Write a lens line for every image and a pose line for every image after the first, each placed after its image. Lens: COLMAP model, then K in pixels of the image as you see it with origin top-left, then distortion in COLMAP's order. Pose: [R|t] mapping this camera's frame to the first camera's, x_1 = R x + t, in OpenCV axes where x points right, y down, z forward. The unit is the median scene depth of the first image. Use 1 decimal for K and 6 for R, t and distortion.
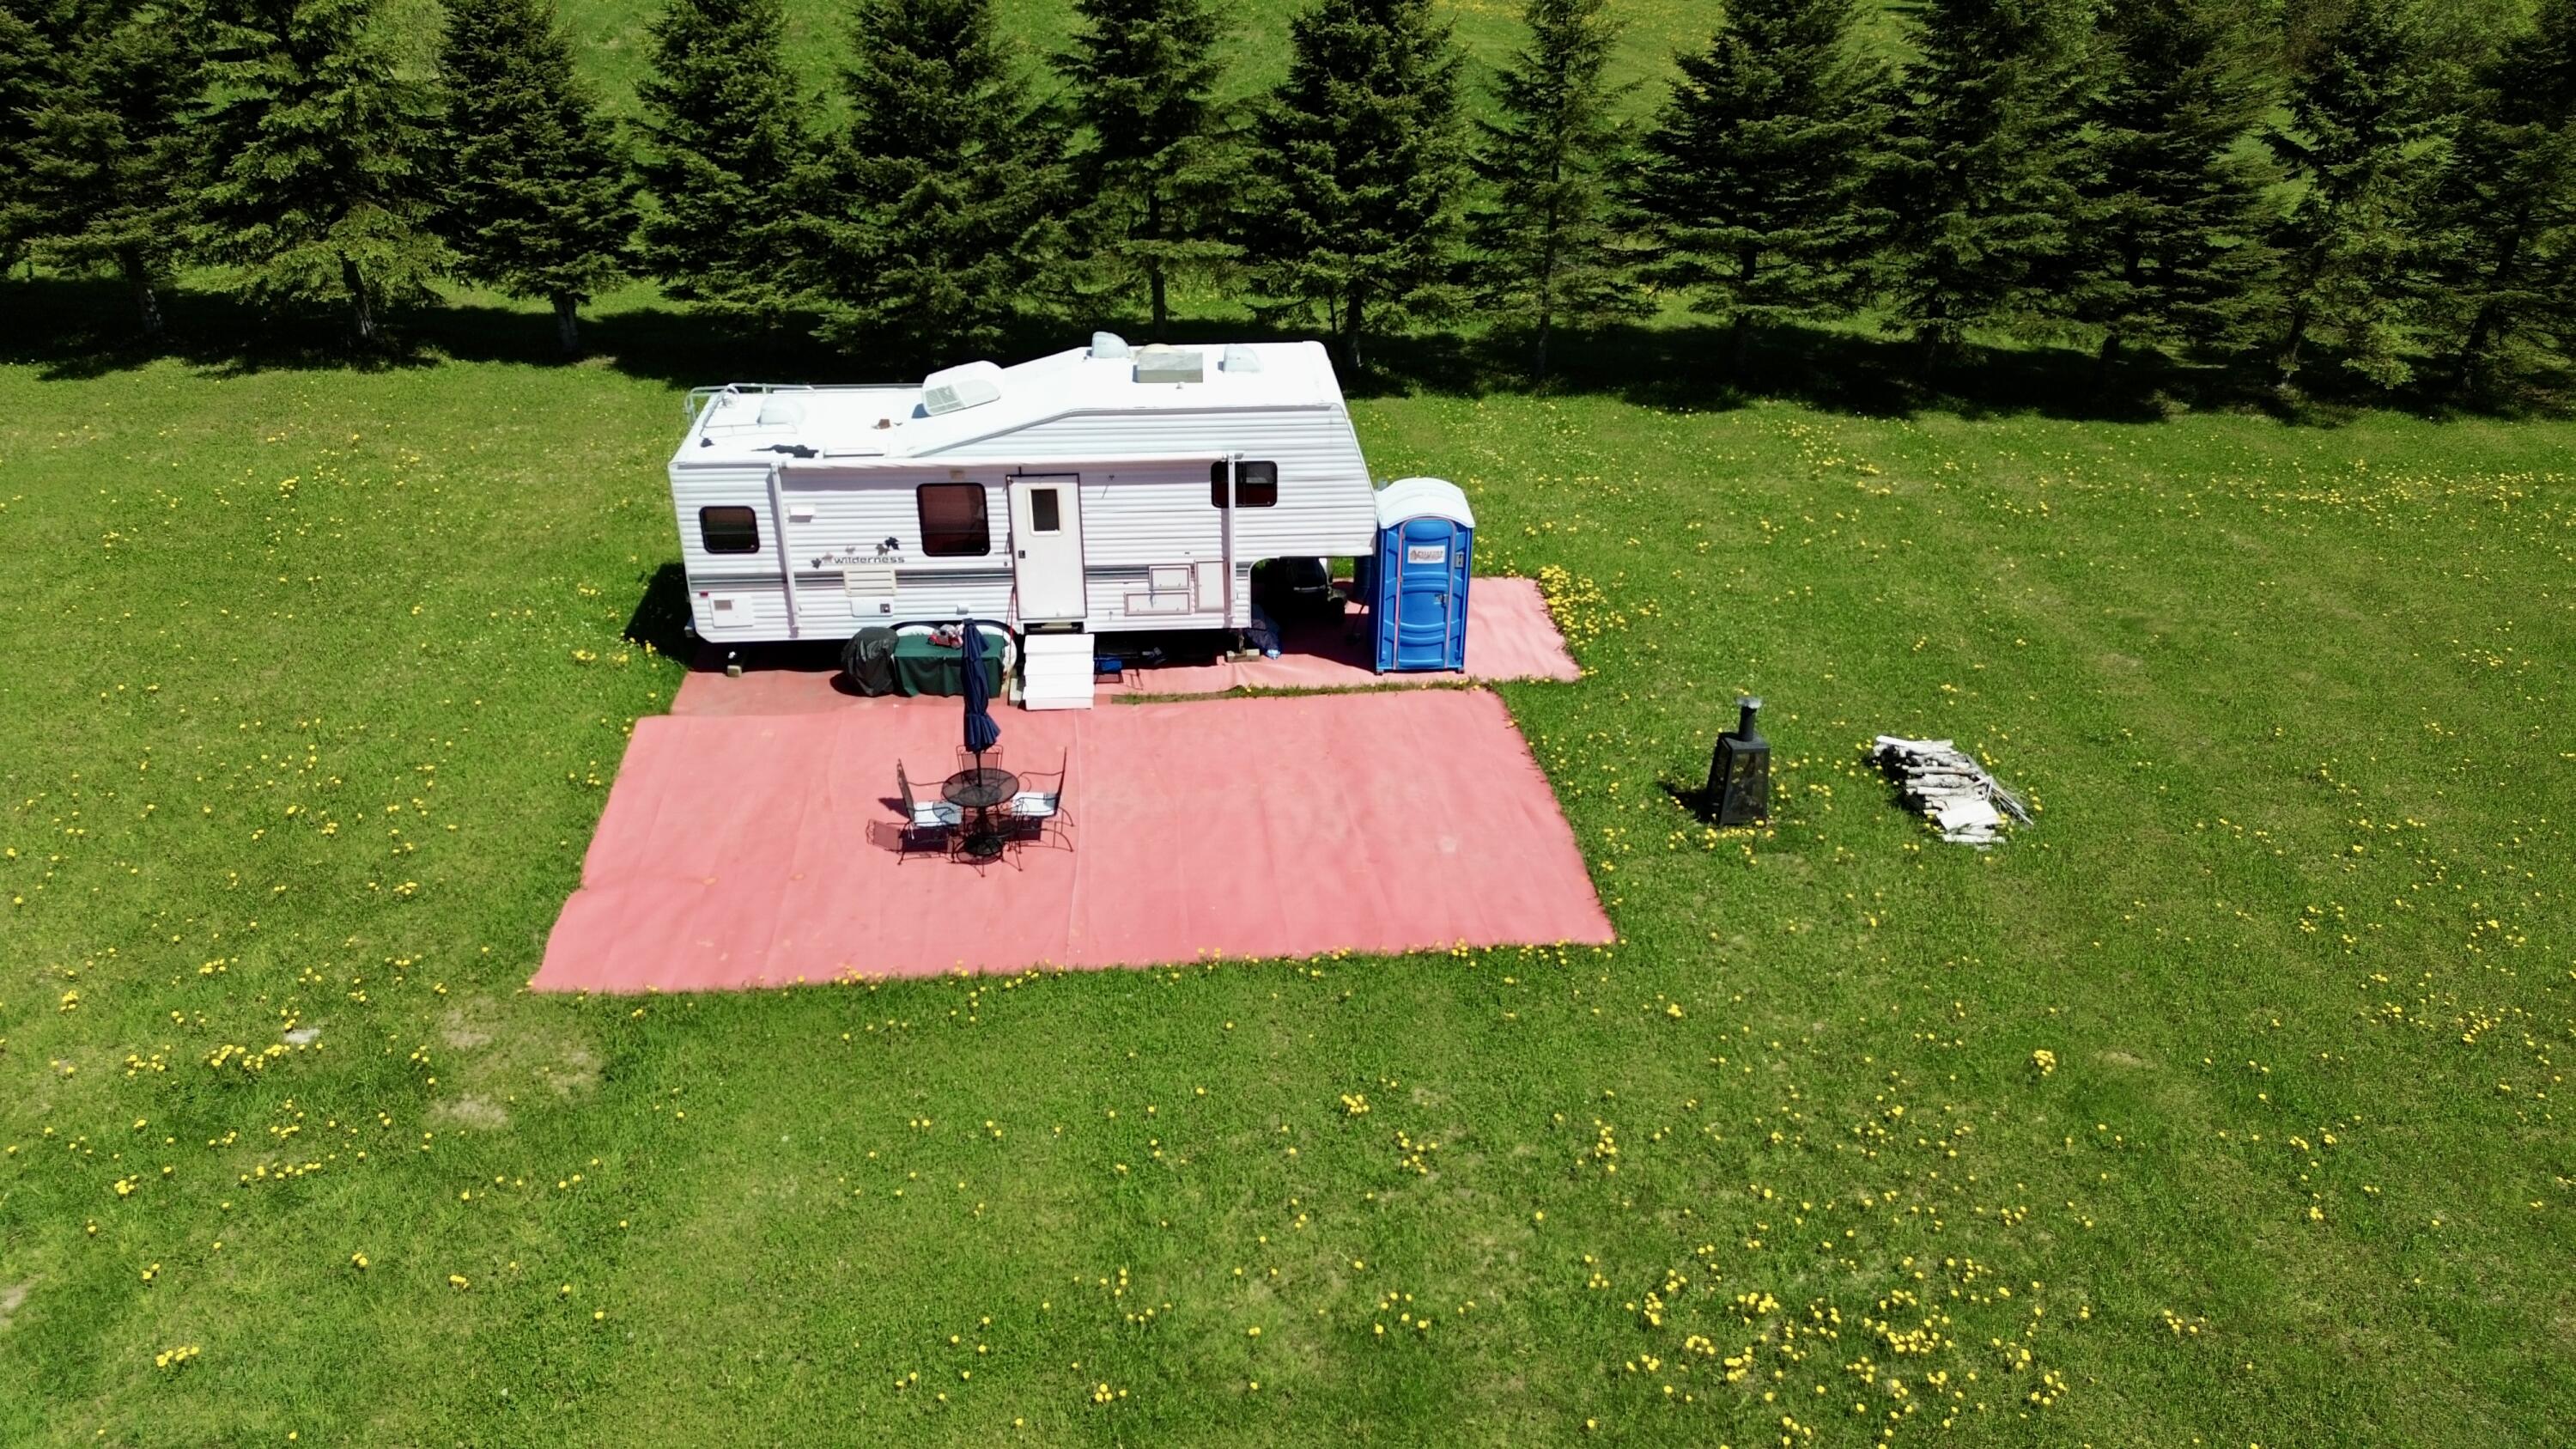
lens RADIAL K [[1812.7, 0, 1285.6], [0, 1812.7, 733.4], [0, 0, 1]] dist [0.091696, -0.092998]
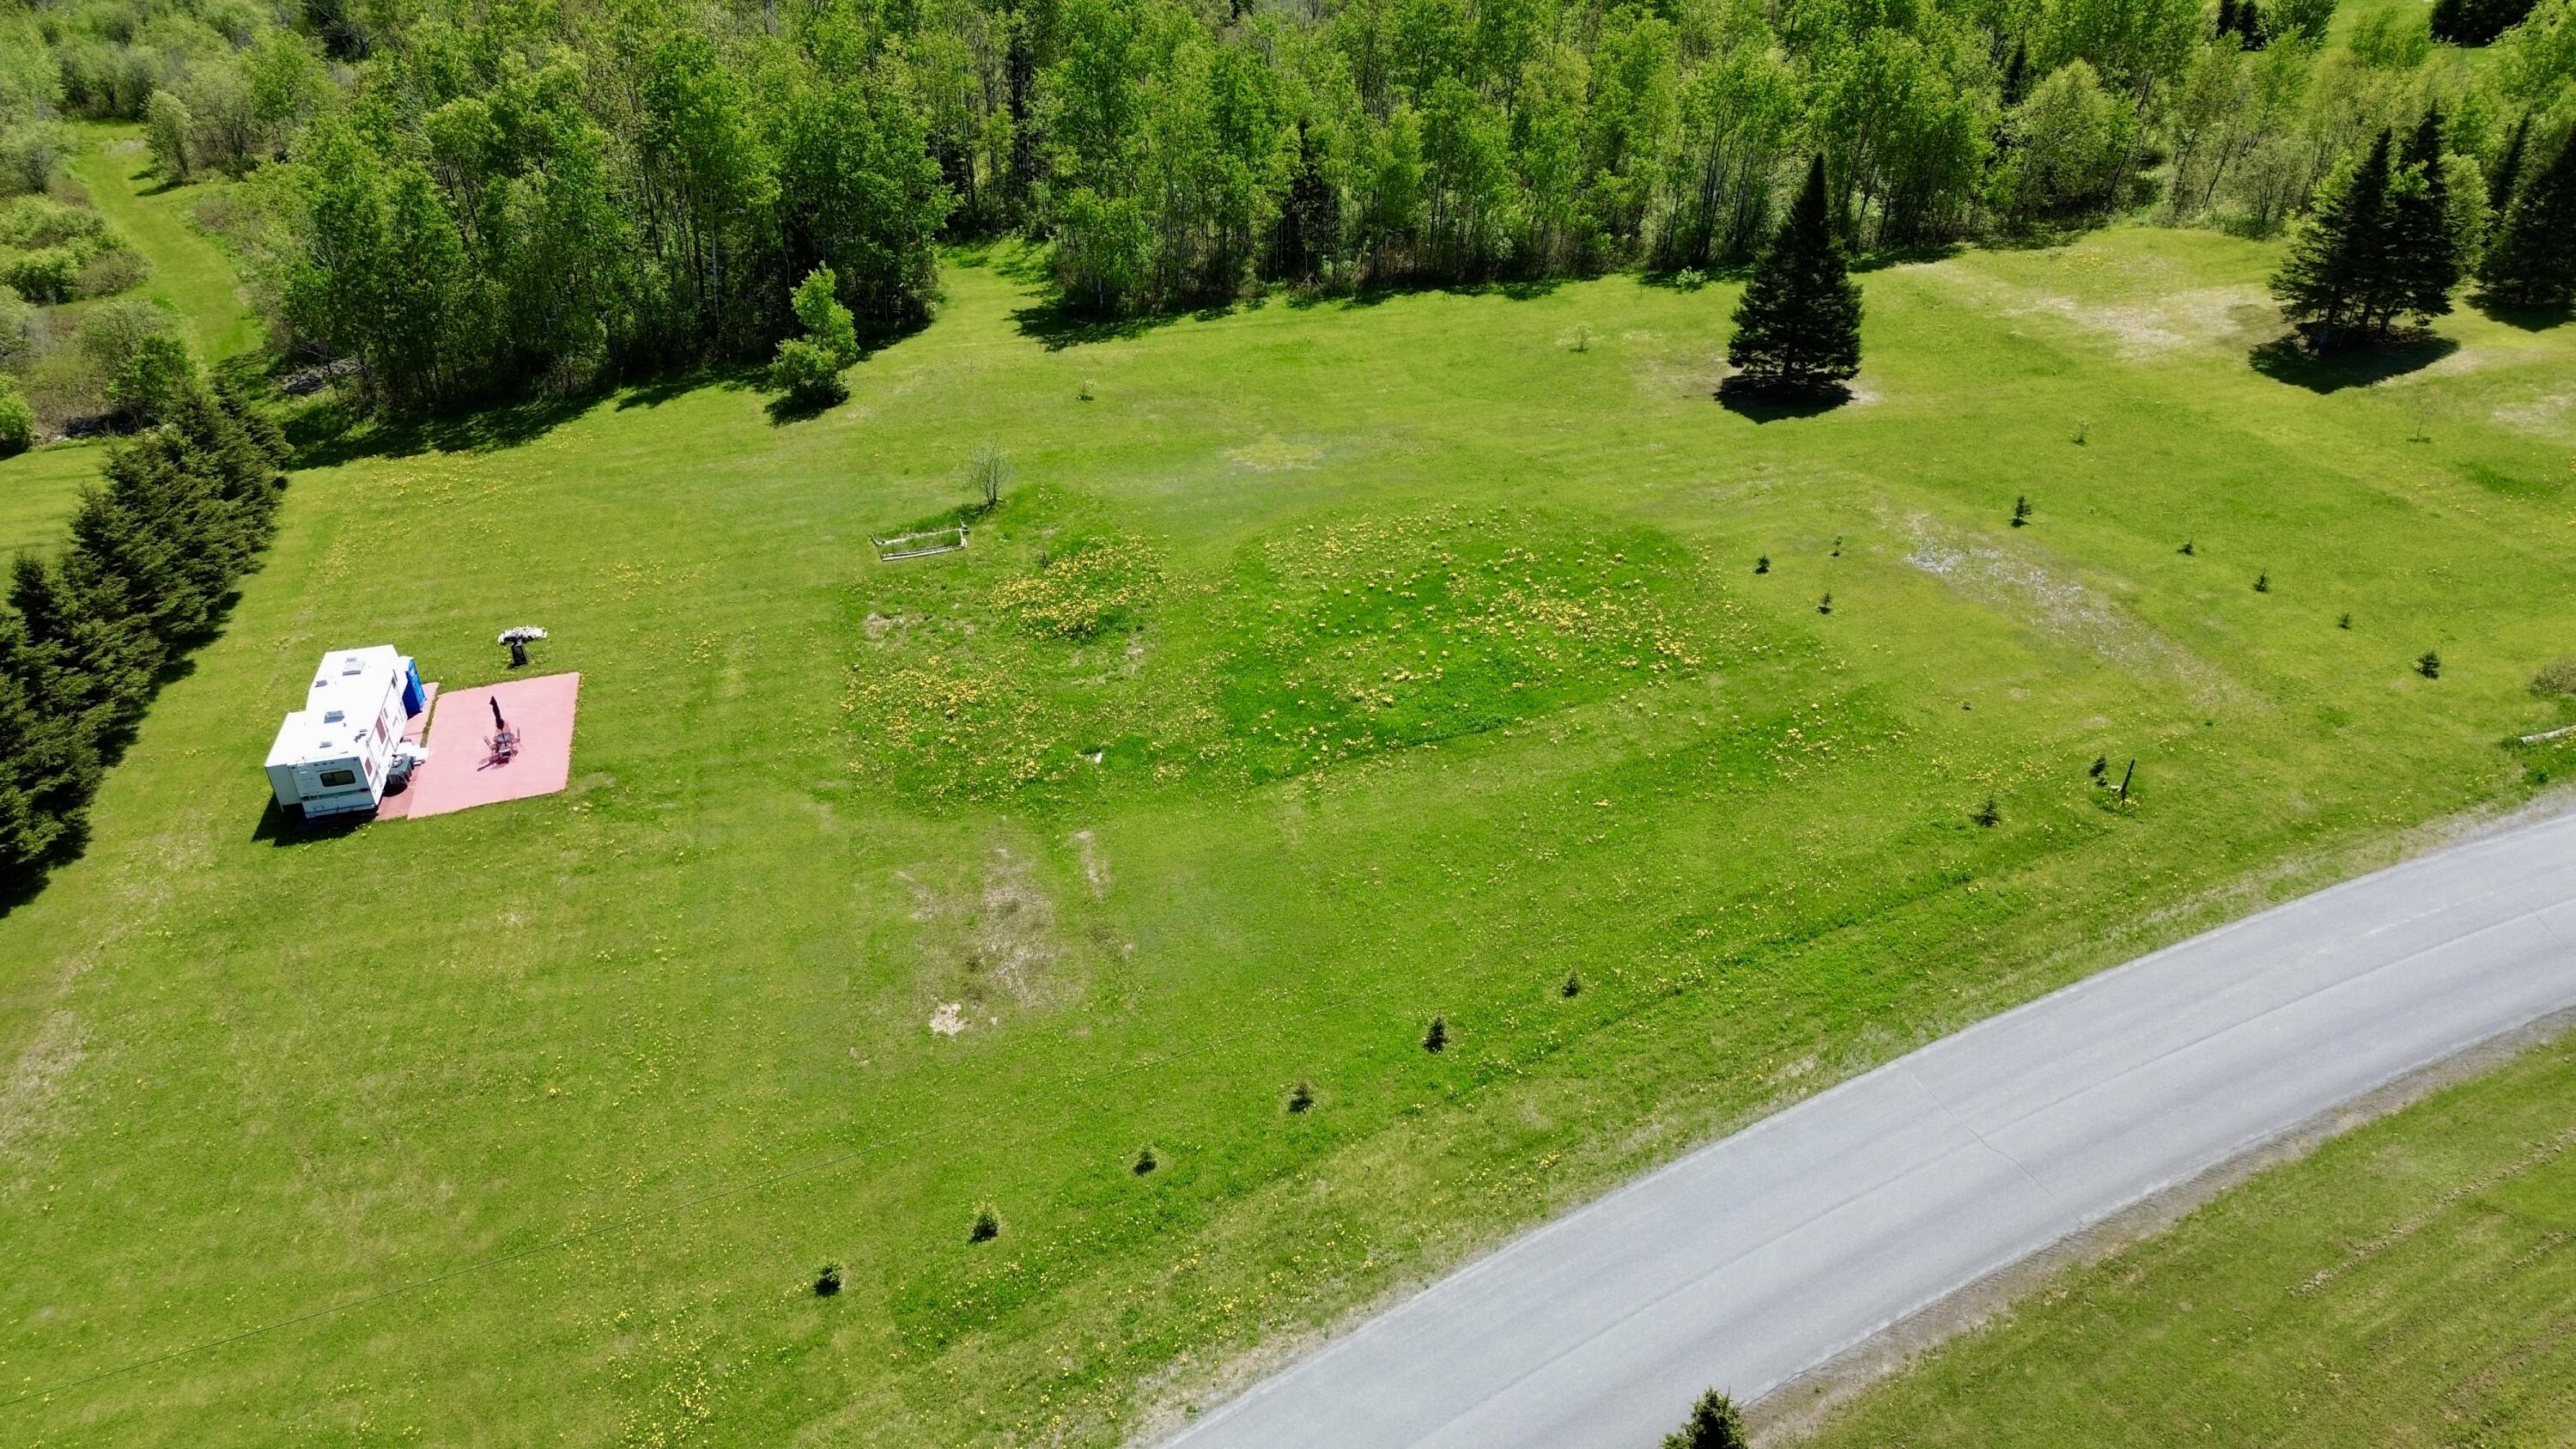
lens RADIAL K [[1812.7, 0, 1282.4], [0, 1812.7, 730.4], [0, 0, 1]] dist [0.091696, -0.092998]
pose [[-0.152232, -0.518966, 0.841130, -2.759438], [0.491952, 0.698343, 0.519904, -0.893432], [-0.857210, 0.492941, 0.148996, -0.756428]]
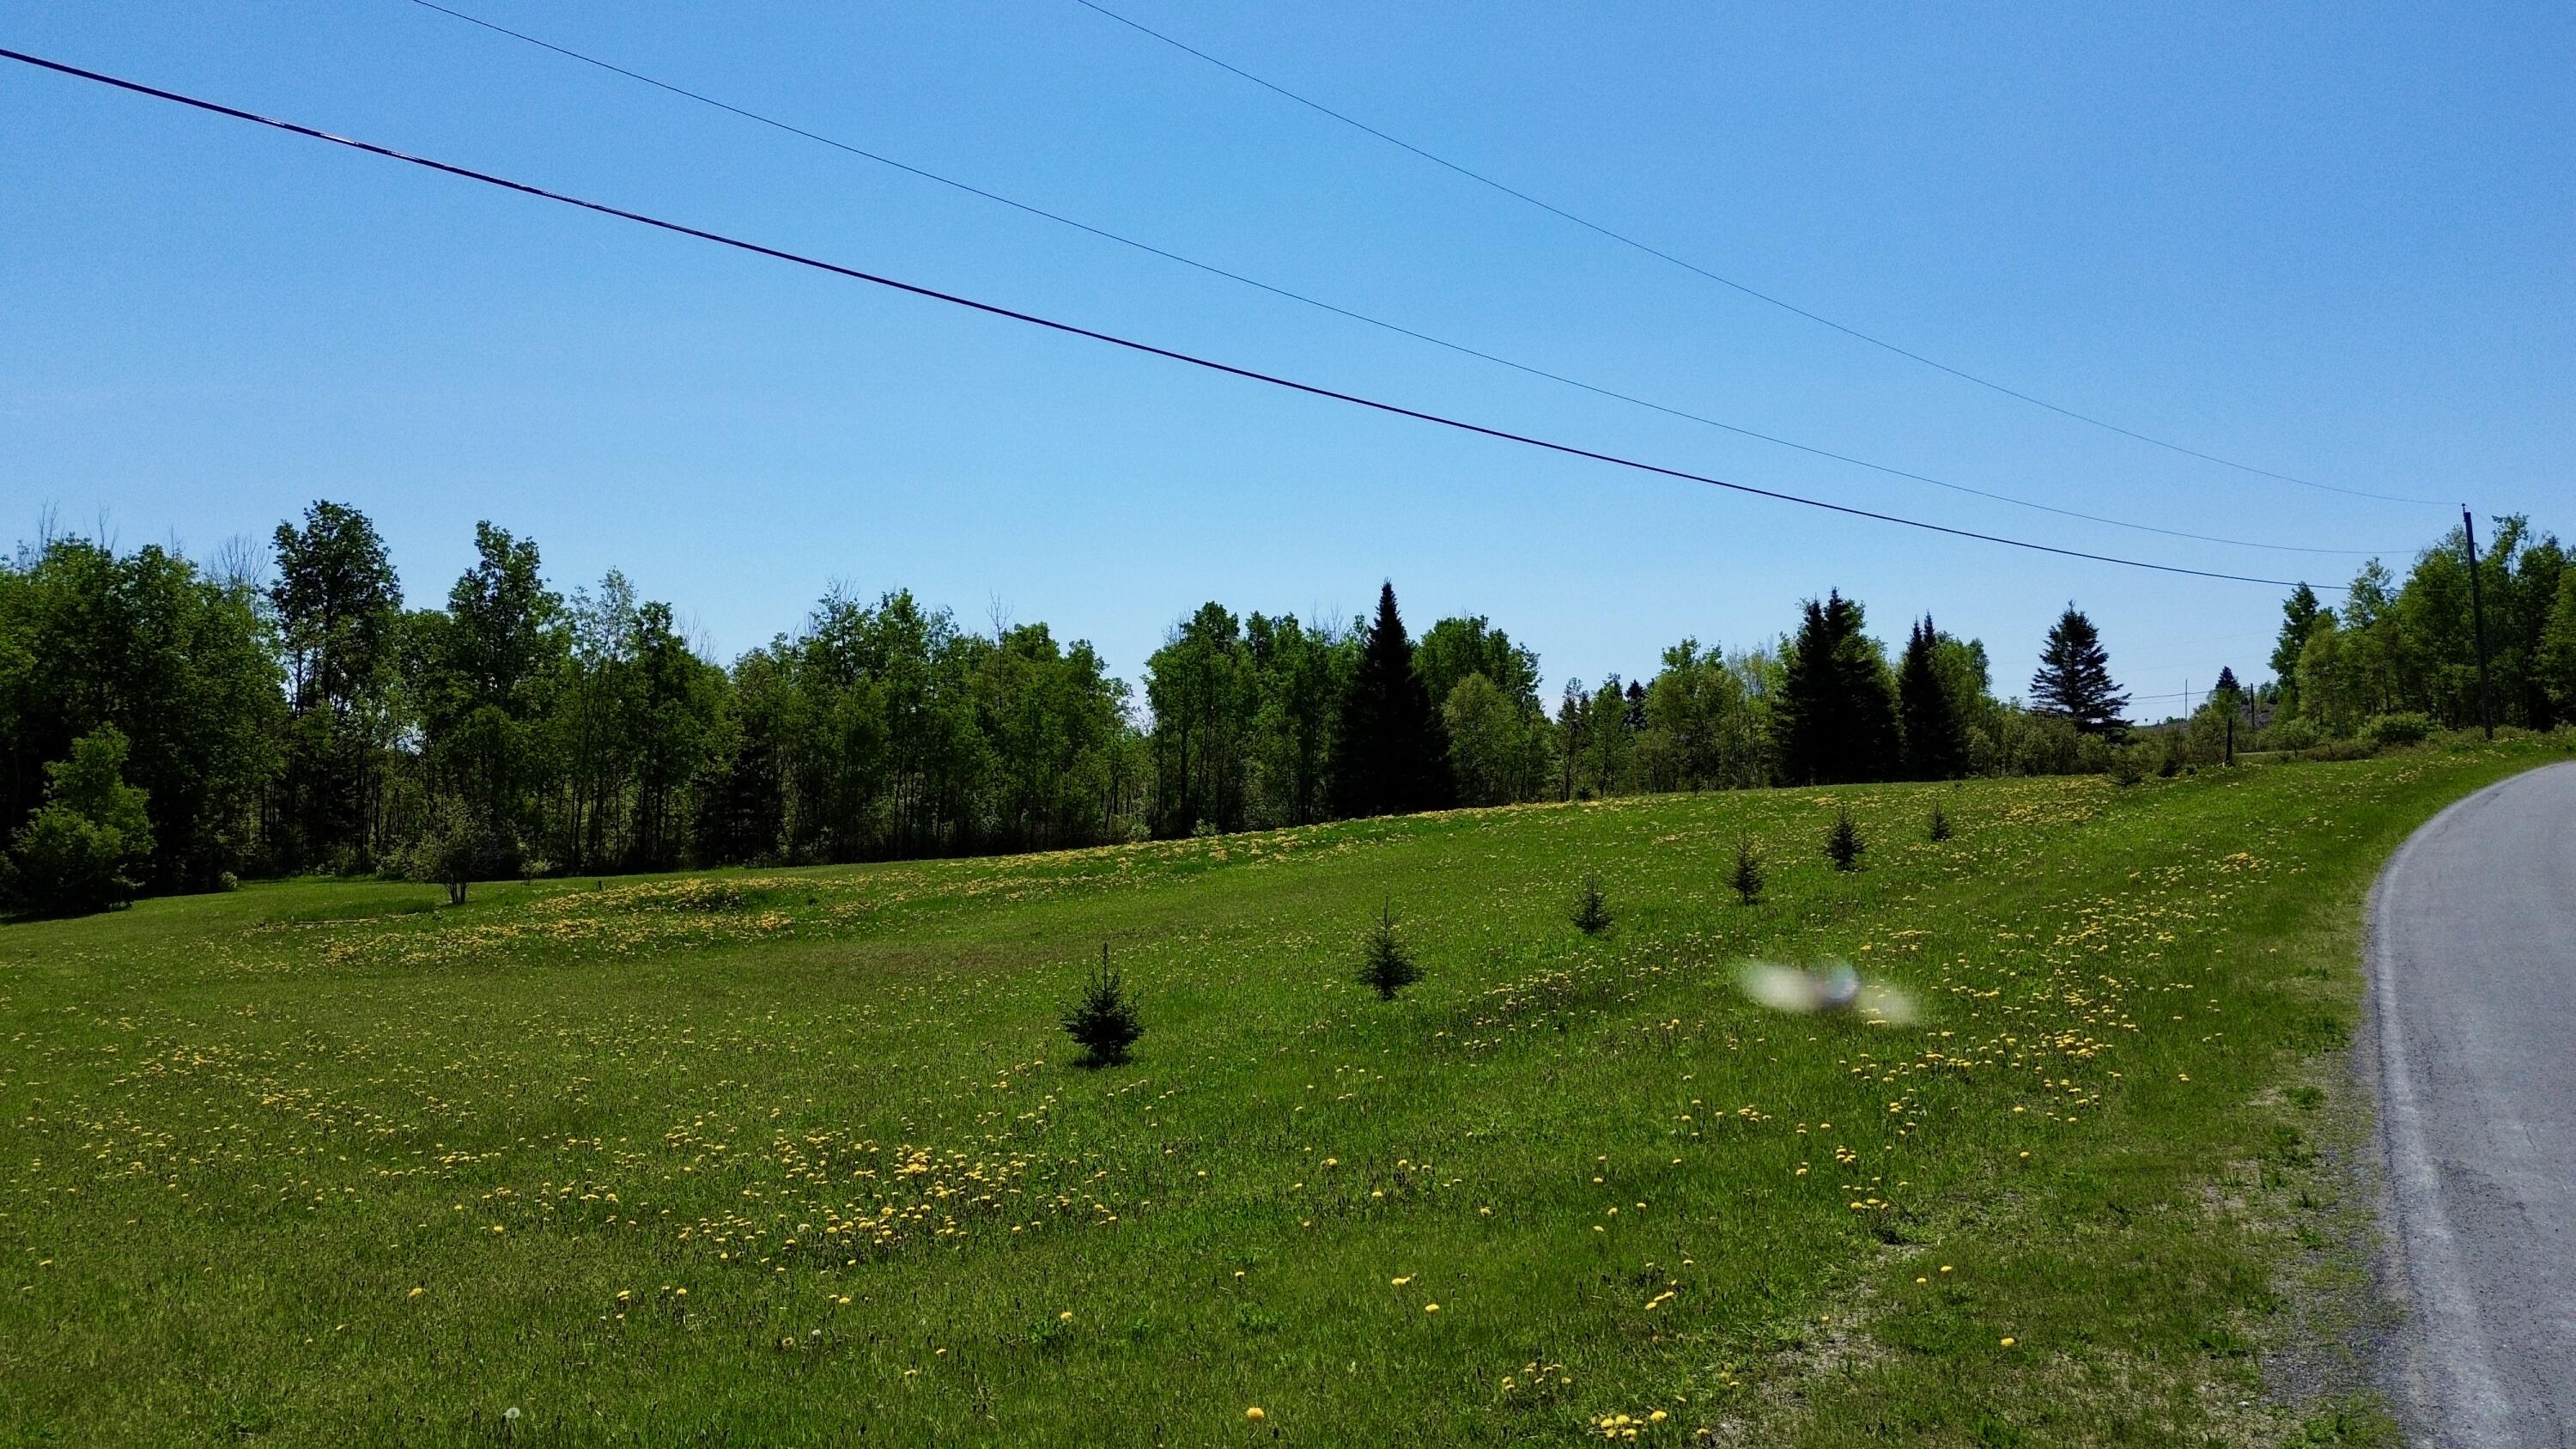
lens RADIAL K [[1812.7, 0, 1286.6], [0, 1812.7, 732.0], [0, 0, 1]] dist [0.091696, -0.092998]
pose [[-0.577355, 0.025822, 0.816085, -1.943623], [0.410783, 0.872978, 0.262994, 0.024633], [-0.705633, 0.487075, -0.514625, 0.436532]]
